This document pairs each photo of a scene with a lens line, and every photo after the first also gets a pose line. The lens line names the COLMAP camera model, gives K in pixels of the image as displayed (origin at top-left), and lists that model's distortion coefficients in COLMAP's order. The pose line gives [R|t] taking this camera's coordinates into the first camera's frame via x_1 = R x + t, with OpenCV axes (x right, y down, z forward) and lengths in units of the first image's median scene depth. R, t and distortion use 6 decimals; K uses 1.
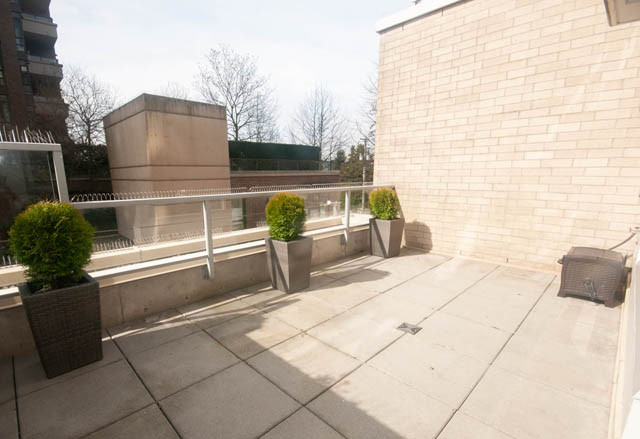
lens RADIAL K [[310.3, 0, 291.1], [0, 310.3, 243.4], [0, 0, 1]] dist [-0.001213, 0.000179]
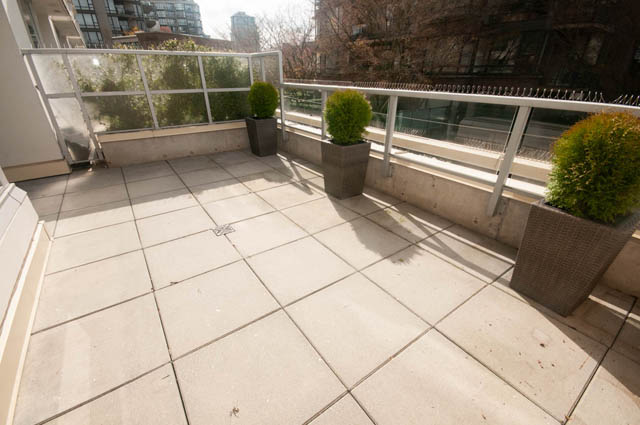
lens RADIAL K [[282.0, 0, 320.5], [0, 282.0, 220.7], [0, 0, 1]] dist [-0.000527, -0.000420]
pose [[-0.130062, 0.473595, -0.871087, 0.784354], [-0.216062, 0.843898, 0.491073, -0.198925], [0.967678, 0.252079, -0.007433, 0.894572]]
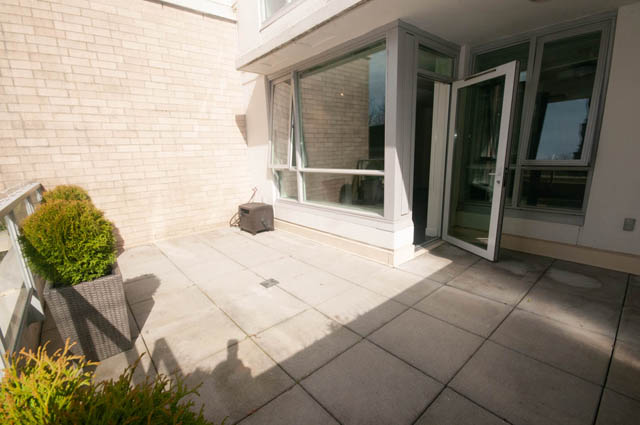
lens RADIAL K [[284.2, 0, 318.7], [0, 284.2, 224.6], [0, 0, 1]] dist [-0.000227, -0.010720]
pose [[0.032788, -0.235133, 0.971410, -0.452819], [0.252738, 0.942295, 0.219555, -0.101182], [-0.966979, 0.238314, 0.090323, 0.441099]]
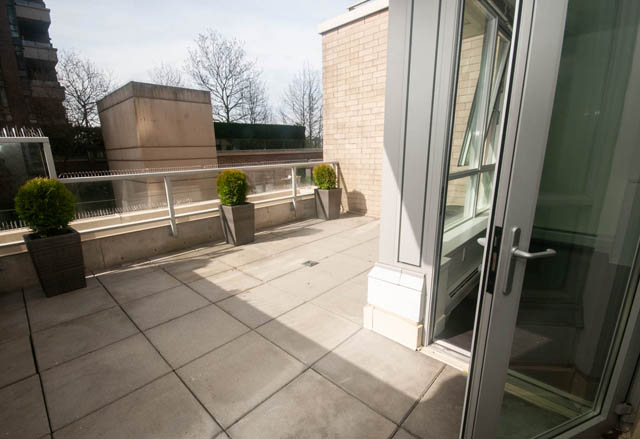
lens RADIAL K [[297.5, 0, 306.3], [0, 297.5, 229.4], [0, 0, 1]] dist [0.001958, -0.005354]
pose [[0.998828, -0.026501, 0.040494, 0.211412], [0.024989, 0.998988, 0.037402, 0.045399], [-0.041444, -0.036346, 0.998479, -0.240533]]
